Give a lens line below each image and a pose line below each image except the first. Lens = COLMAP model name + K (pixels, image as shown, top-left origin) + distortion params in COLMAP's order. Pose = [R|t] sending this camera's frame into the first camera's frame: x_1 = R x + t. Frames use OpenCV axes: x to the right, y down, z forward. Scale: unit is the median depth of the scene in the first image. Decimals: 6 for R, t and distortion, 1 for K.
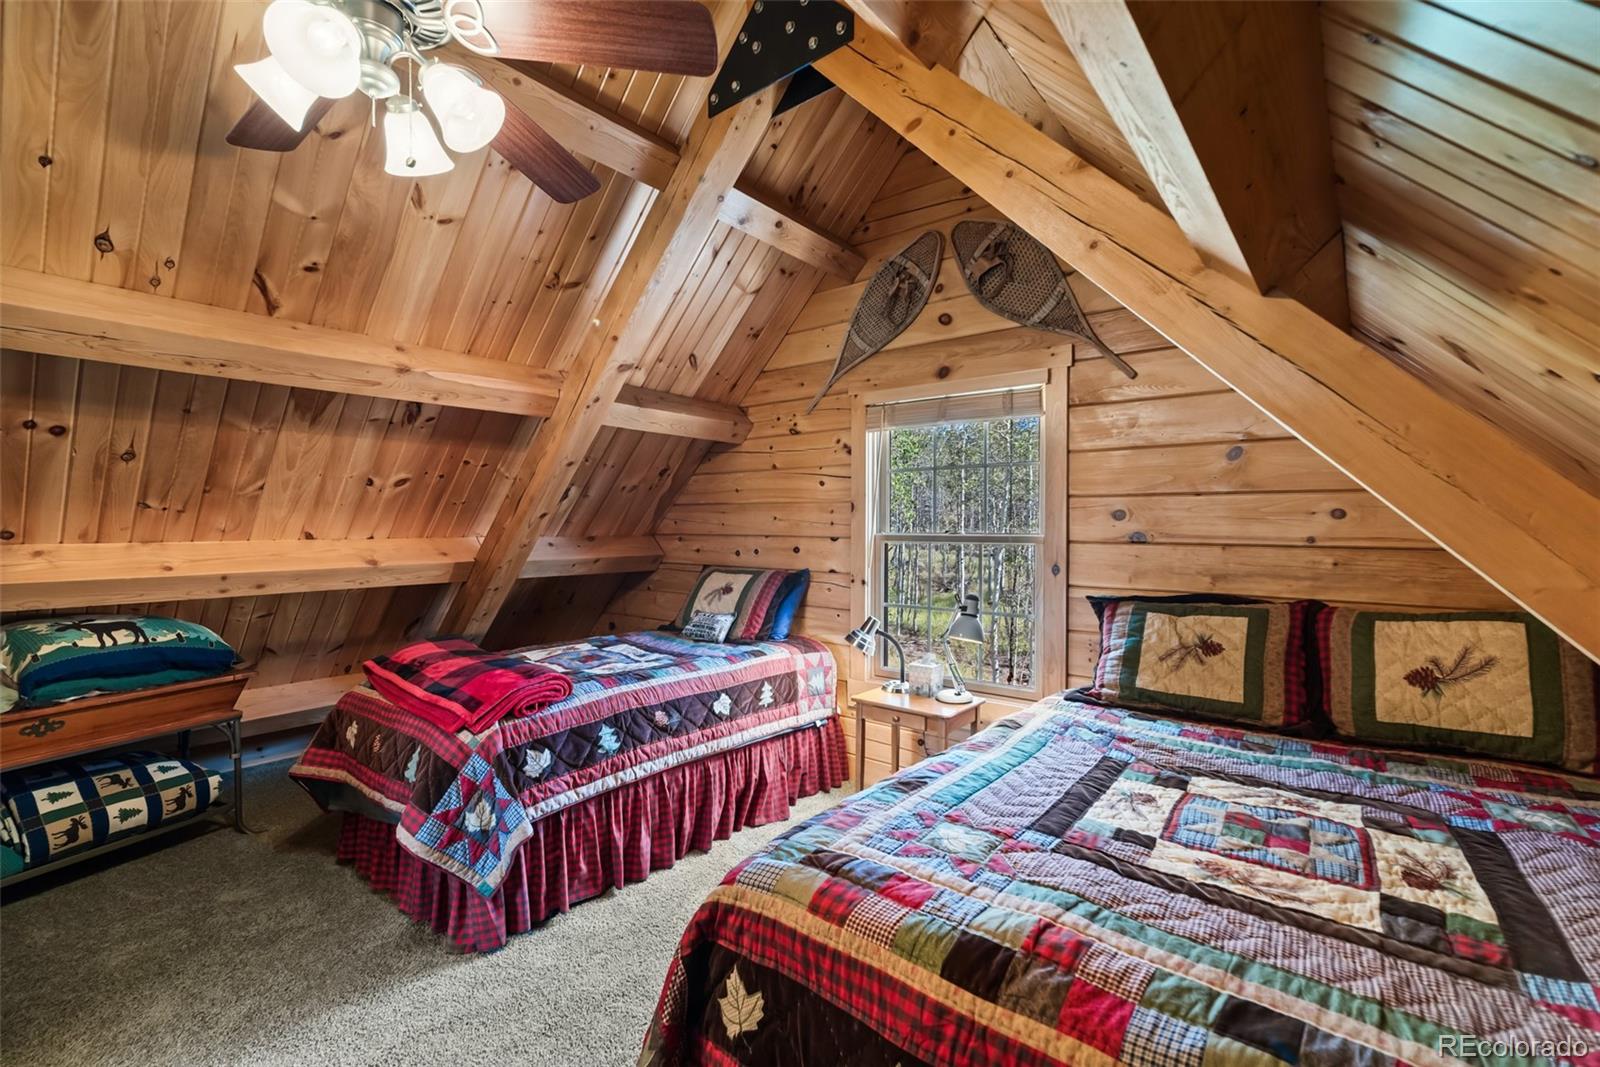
lens RADIAL K [[701.0, 0, 799.8], [0, 701.0, 524.0], [0, 0, 1]] dist [0.007683, 0.000169]
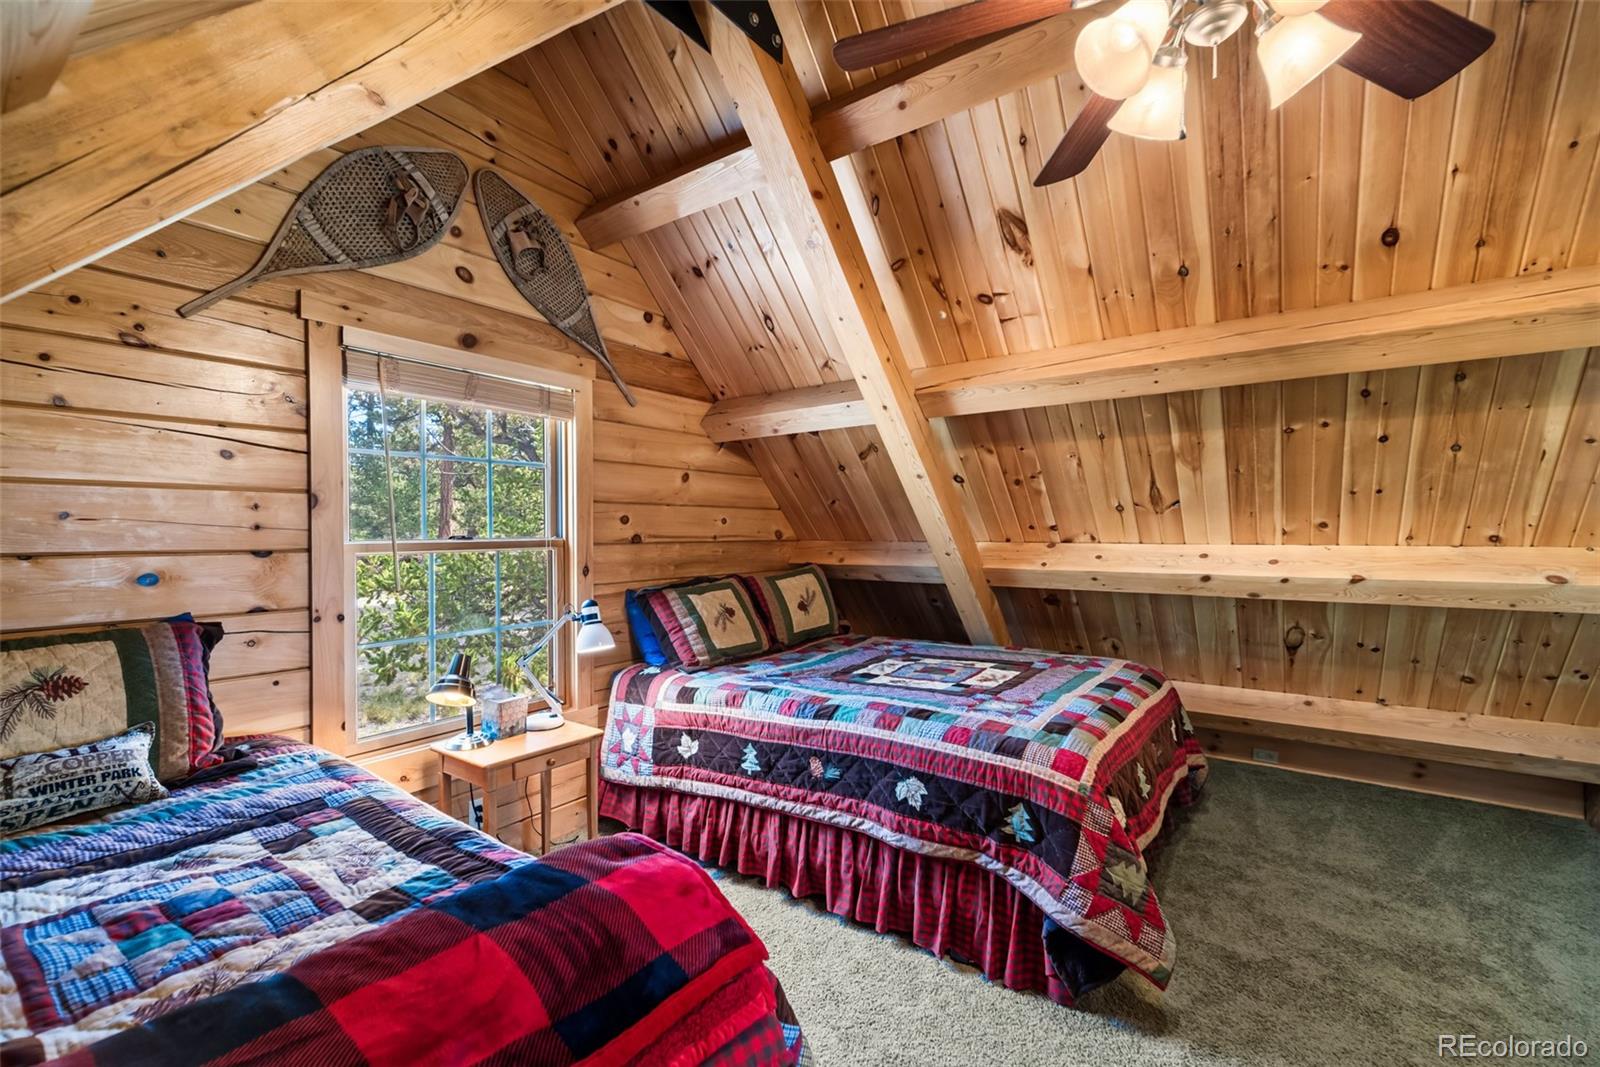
lens RADIAL K [[691.6, 0, 798.7], [0, 691.6, 526.2], [0, 0, 1]] dist [0.007384, 0.000463]
pose [[-0.051064, 0.000766, 0.998695, -0.778725], [0.000342, 1.000000, -0.000749, -0.001043], [-0.998695, 0.000303, -0.051065, 0.836183]]
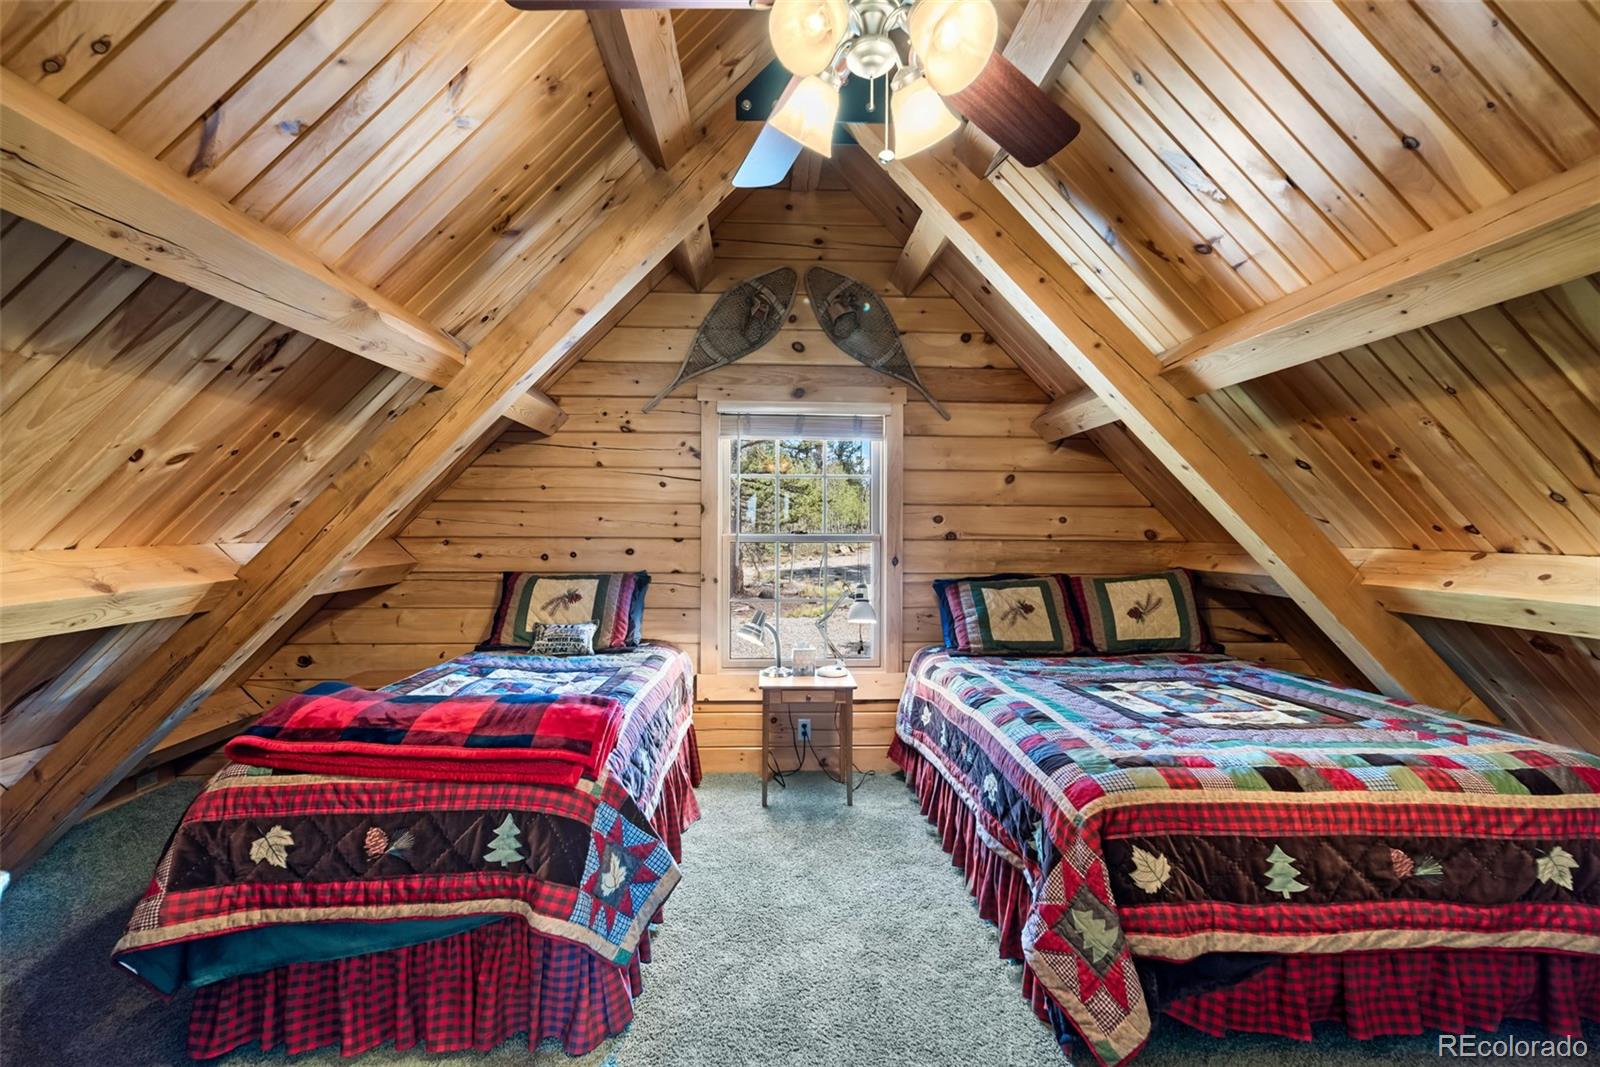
lens RADIAL K [[691.6, 0, 798.7], [0, 691.6, 526.2], [0, 0, 1]] dist [0.007384, 0.000463]
pose [[0.746052, 0.000817, 0.665887, -0.695190], [-0.003287, 0.999992, 0.002456, -0.002067], [-0.665879, -0.004021, 0.746049, 0.195768]]
